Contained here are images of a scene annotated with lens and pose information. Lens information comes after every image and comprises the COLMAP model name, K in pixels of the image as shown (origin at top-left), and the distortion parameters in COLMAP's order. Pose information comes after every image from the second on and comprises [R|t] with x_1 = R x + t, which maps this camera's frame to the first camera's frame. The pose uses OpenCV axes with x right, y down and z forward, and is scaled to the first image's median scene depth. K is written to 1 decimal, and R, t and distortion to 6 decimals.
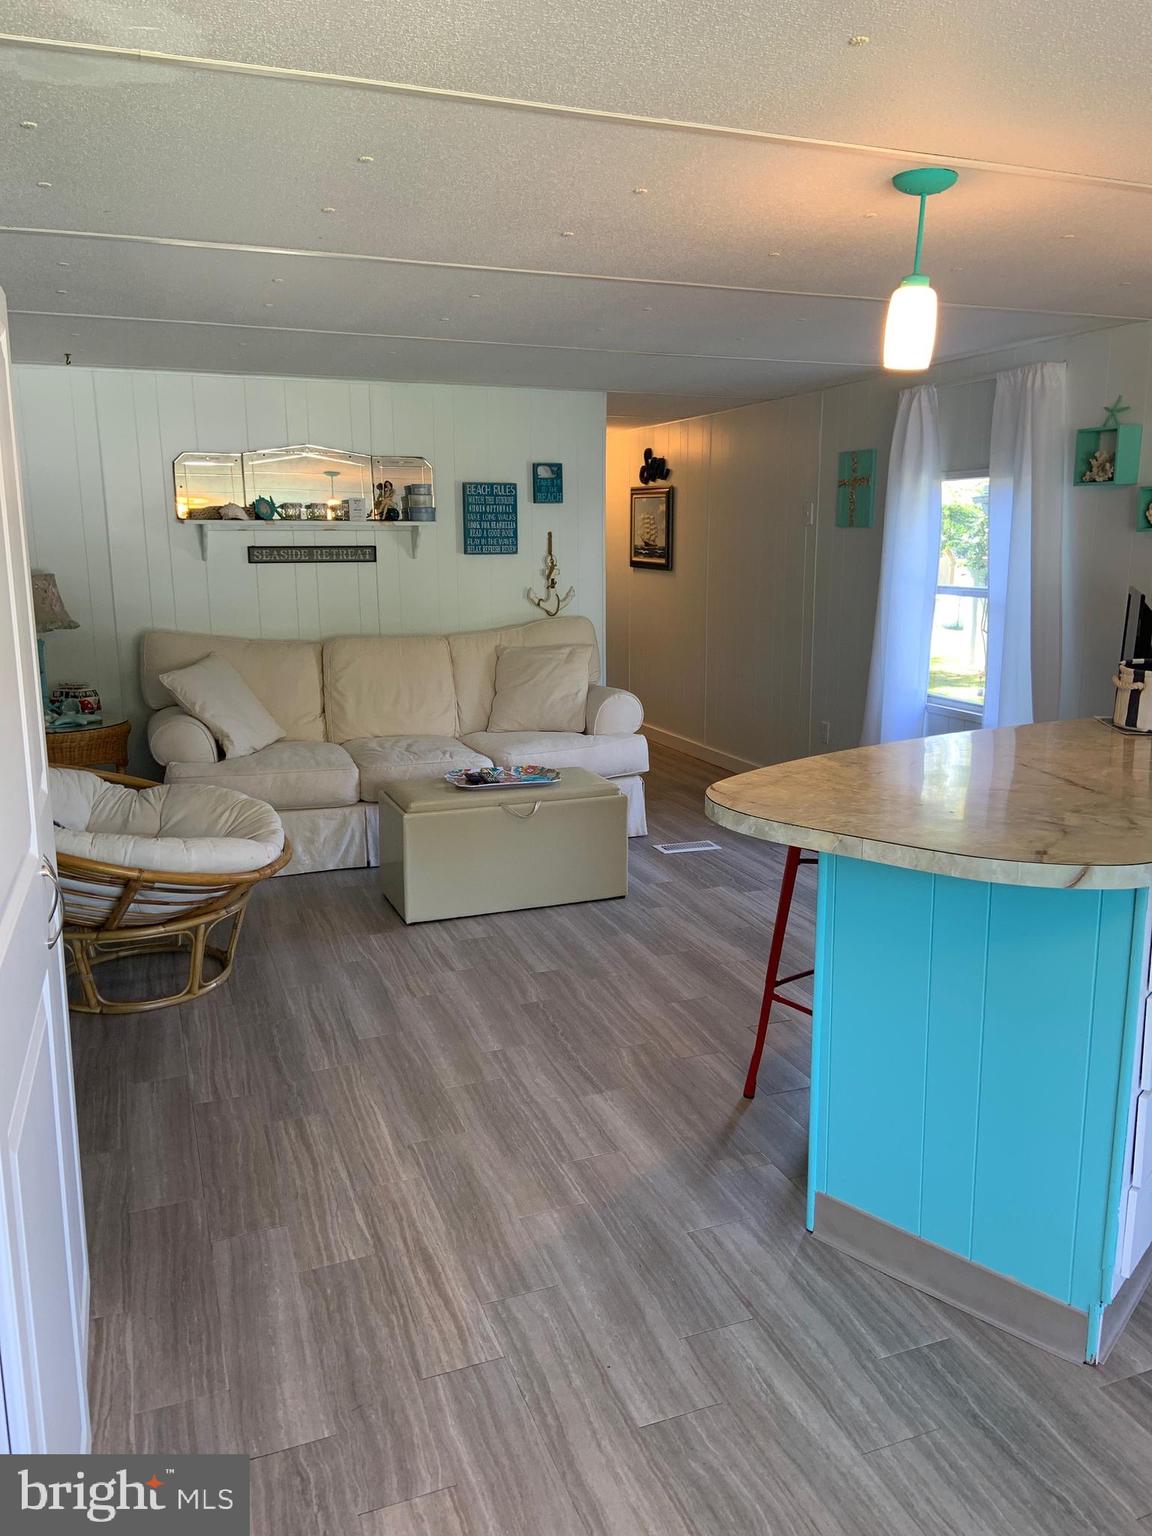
lens RADIAL K [[1157.5, 0, 578.1], [0, 1157.5, 752.6], [0, 0, 1]] dist [0.124728, -0.157407]
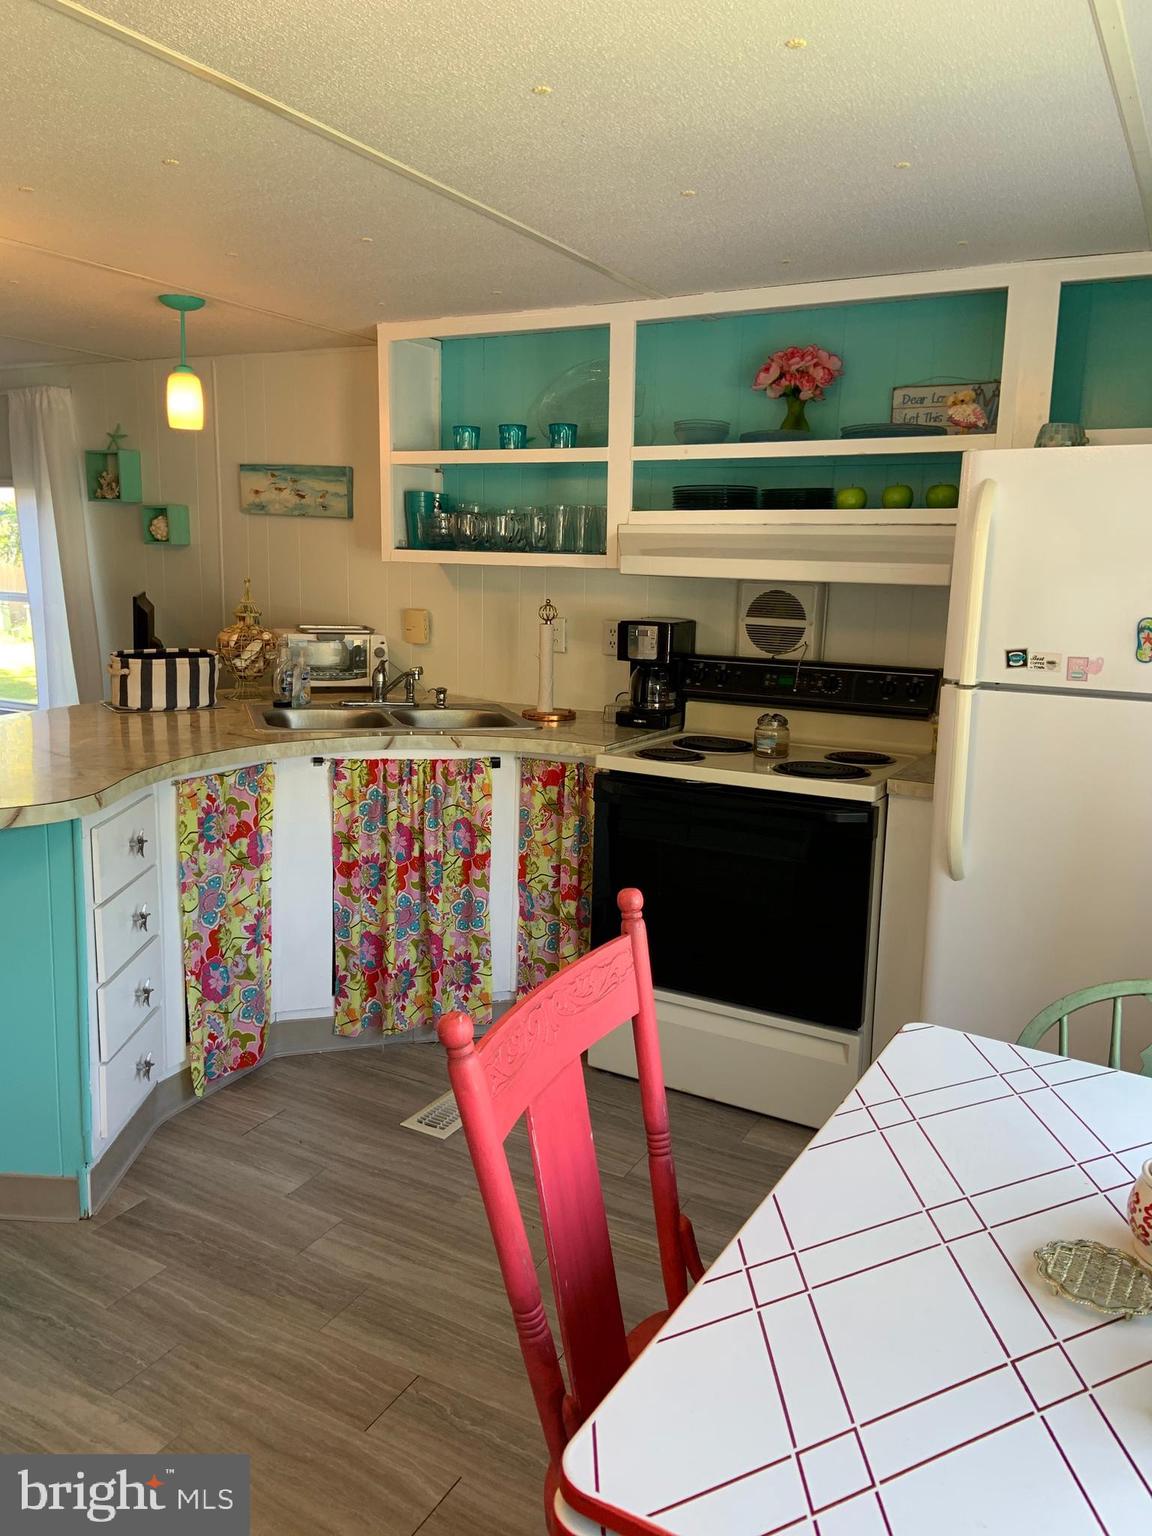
lens RADIAL K [[1157.5, 0, 582.0], [0, 1157.5, 746.4], [0, 0, 1]] dist [0.124728, -0.157407]
pose [[0.759941, -0.087817, 0.644033, 0.031764], [0.097686, 0.995008, 0.020407, 0.023305], [-0.642610, 0.047405, 0.764725, -0.119070]]
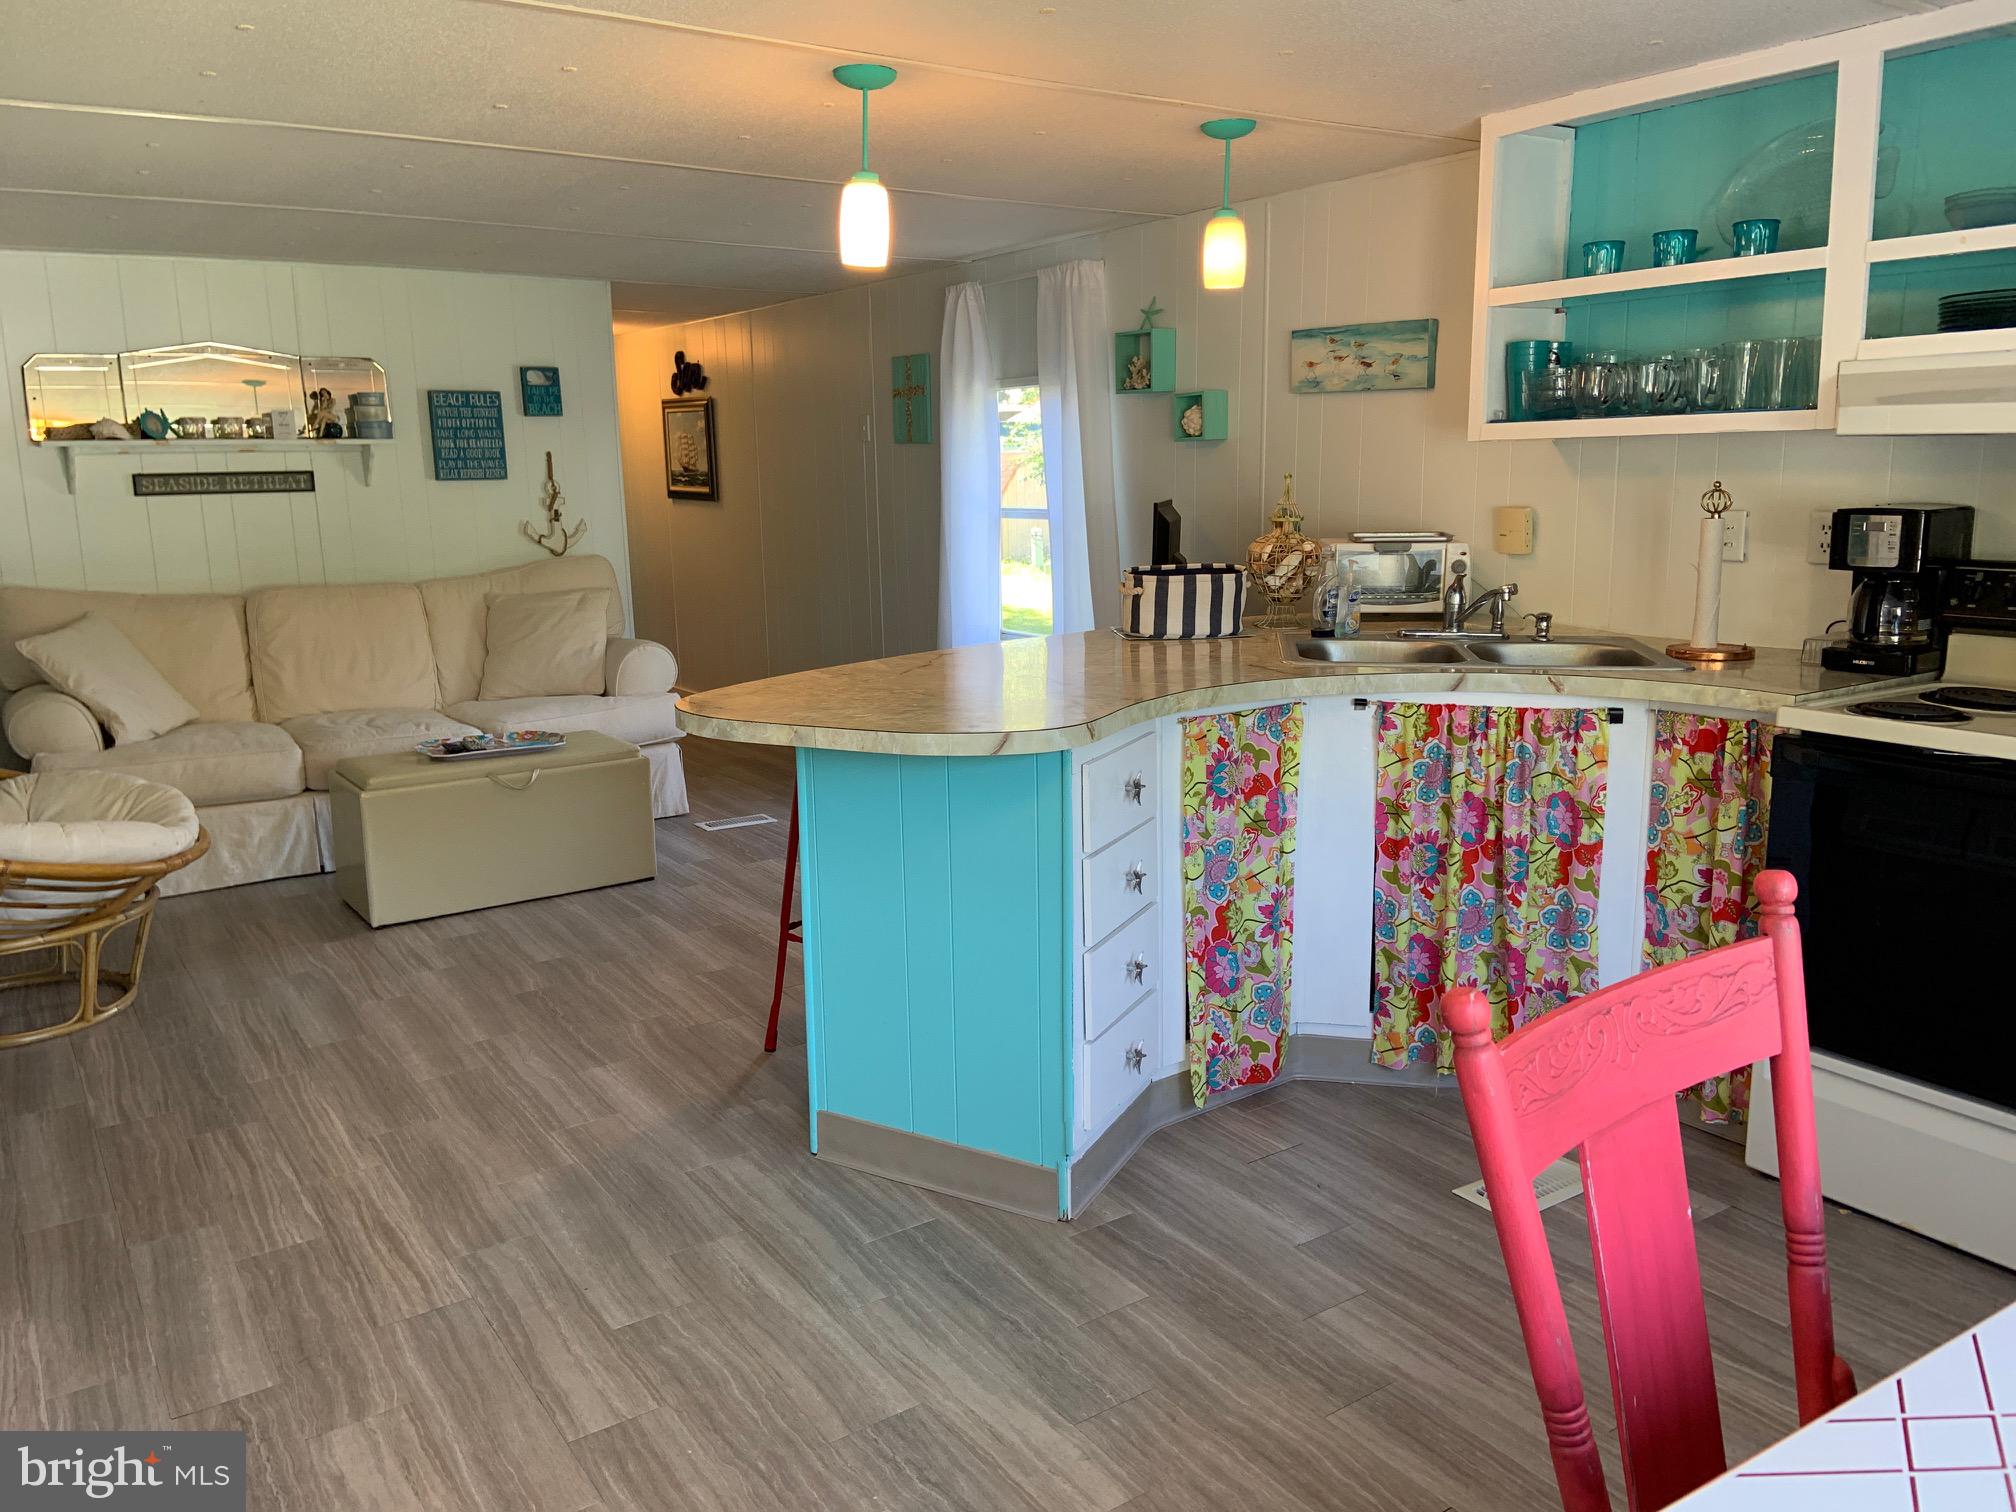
lens RADIAL K [[1519.2, 0, 993.3], [0, 1519.2, 737.8], [0, 0, 1]] dist [0.124728, -0.157407]
pose [[0.974511, -0.056396, 0.217136, 0.041805], [0.058688, 0.998268, -0.004115, 0.038274], [-0.216528, 0.016753, 0.976133, -0.130853]]
